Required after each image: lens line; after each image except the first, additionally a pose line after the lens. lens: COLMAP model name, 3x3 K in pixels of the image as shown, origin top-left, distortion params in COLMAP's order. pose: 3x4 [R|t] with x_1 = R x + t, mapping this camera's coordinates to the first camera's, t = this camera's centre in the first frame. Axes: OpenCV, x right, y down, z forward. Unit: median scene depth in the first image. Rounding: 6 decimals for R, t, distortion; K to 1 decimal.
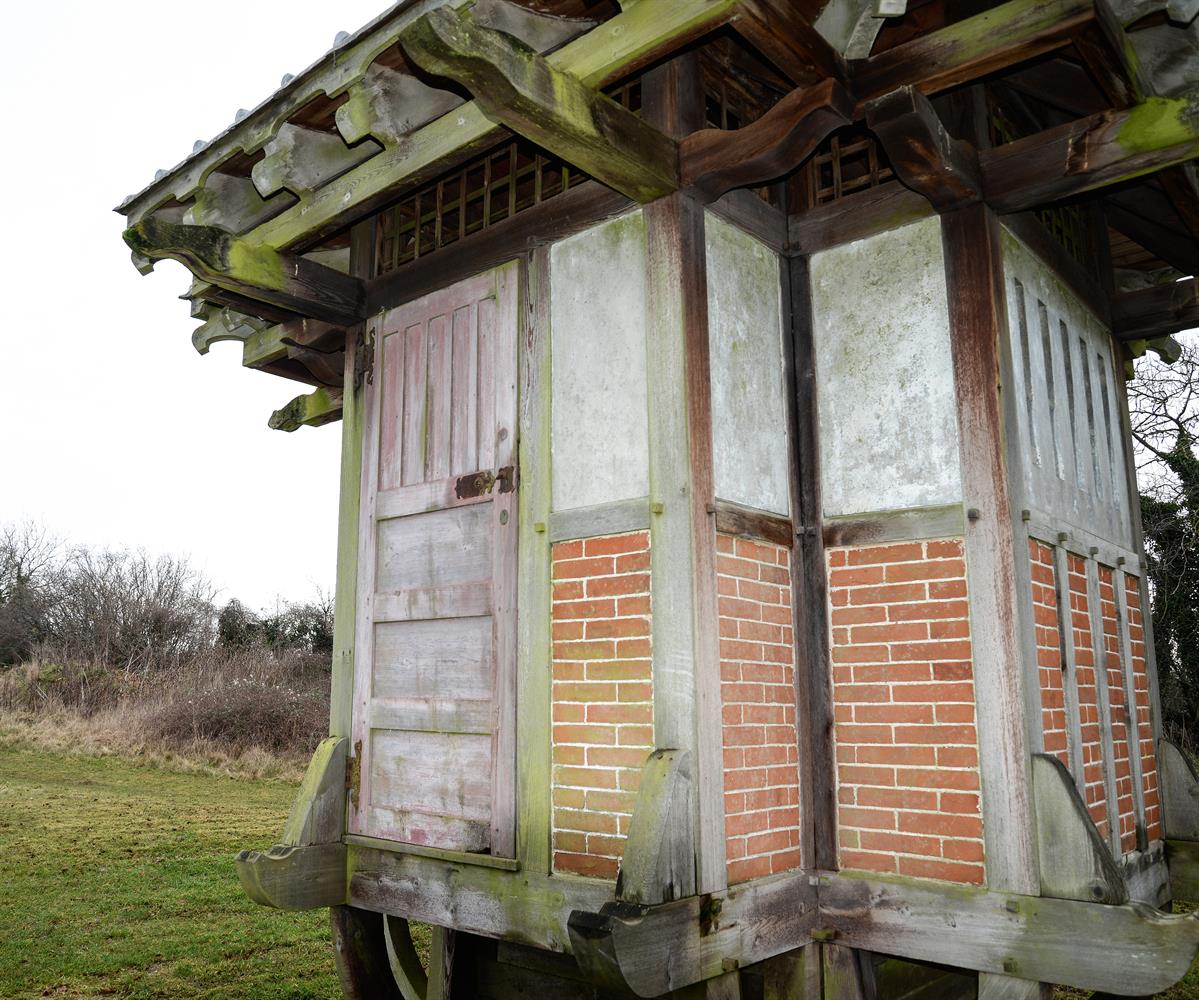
lens RADIAL K [[1017.9, 0, 529.6], [0, 1017.9, 505.5], [0, 0, 1]] dist [-0.035638, 0.001525]
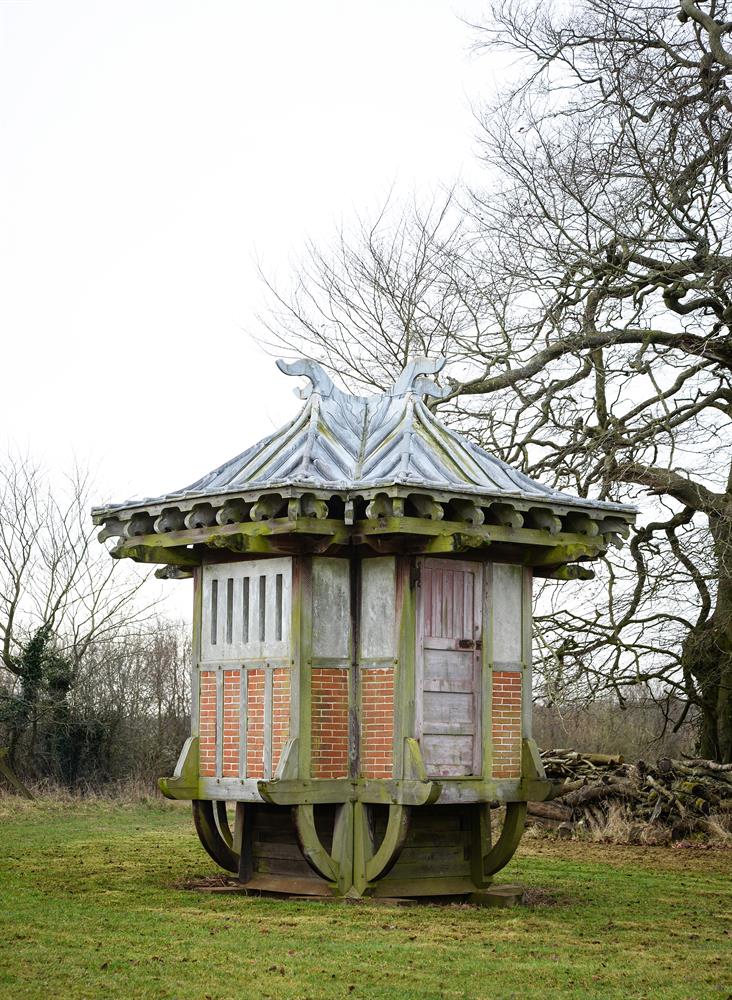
lens RADIAL K [[1964.7, 0, 397.5], [0, 1964.7, 545.0], [0, 0, 1]] dist [-0.021078, 0.169104]
pose [[0.084864, 0.097482, 0.991613, -5.377385], [-0.196445, 0.977306, -0.079263, 0.175921], [-0.976835, -0.188071, 0.102088, 0.715706]]
